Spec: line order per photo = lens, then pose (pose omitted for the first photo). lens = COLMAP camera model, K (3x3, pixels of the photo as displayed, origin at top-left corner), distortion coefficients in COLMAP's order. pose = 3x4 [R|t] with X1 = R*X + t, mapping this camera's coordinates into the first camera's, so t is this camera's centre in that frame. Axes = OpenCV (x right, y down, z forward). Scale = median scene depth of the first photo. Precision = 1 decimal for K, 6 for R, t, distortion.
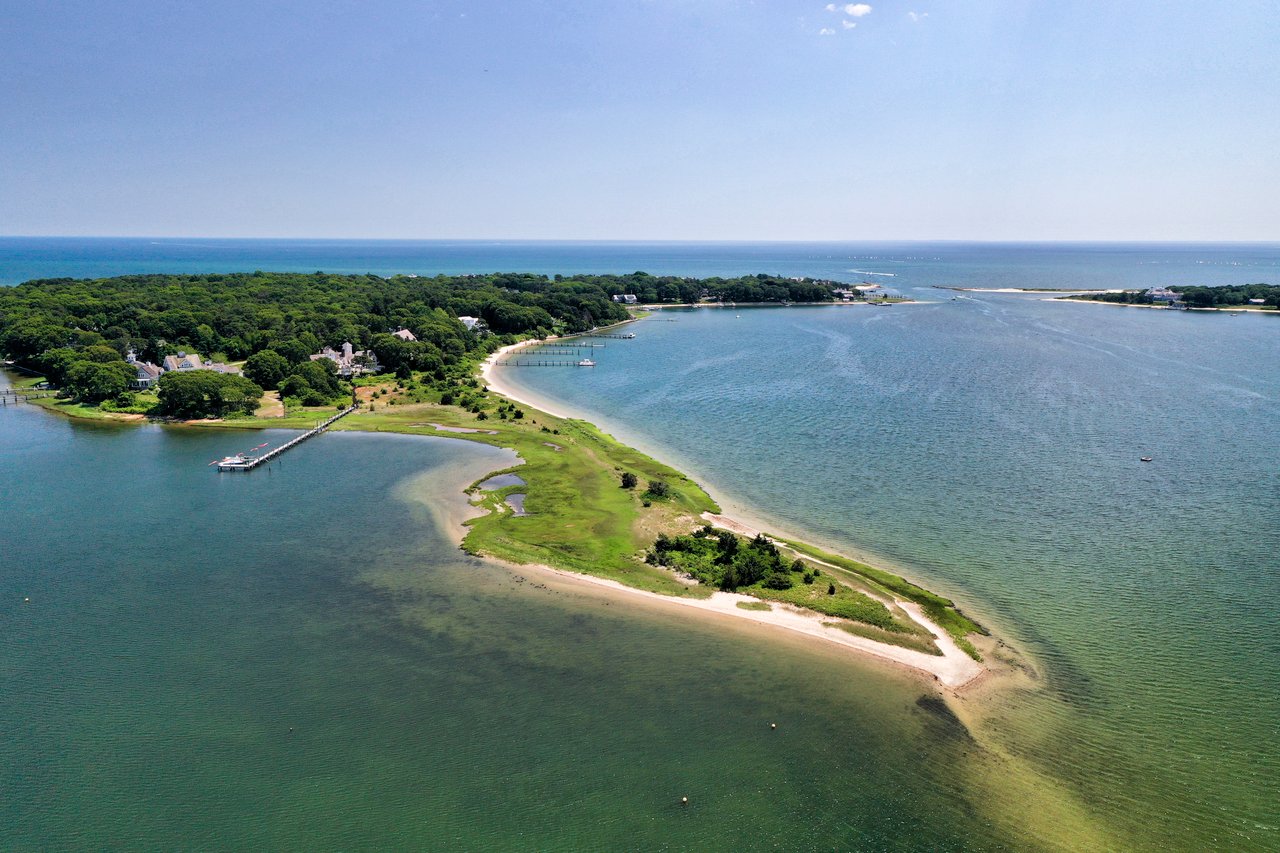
lens RADIAL K [[1025.4, 0, 640.0], [0, 1025.4, 426.5], [0, 0, 1]] dist [0.023955, 0.000772]
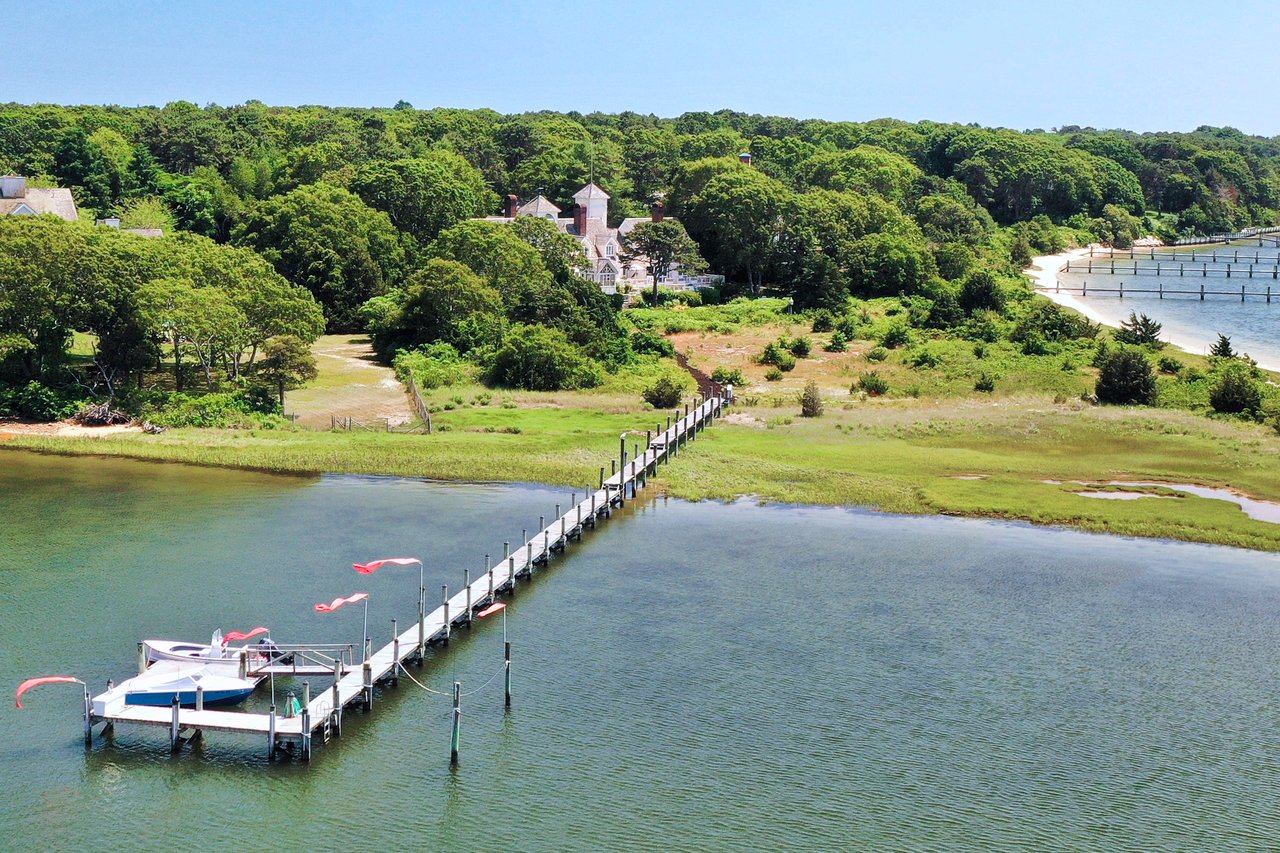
lens RADIAL K [[2178.2, 0, 640.0], [0, 2178.2, 426.5], [0, 0, 1]] dist [-0.020770, -0.000710]
pose [[0.985688, 0.034777, -0.164954, -0.212688], [-0.042241, 0.998226, -0.041956, 0.006894], [0.163203, 0.048323, 0.985408, 0.529718]]
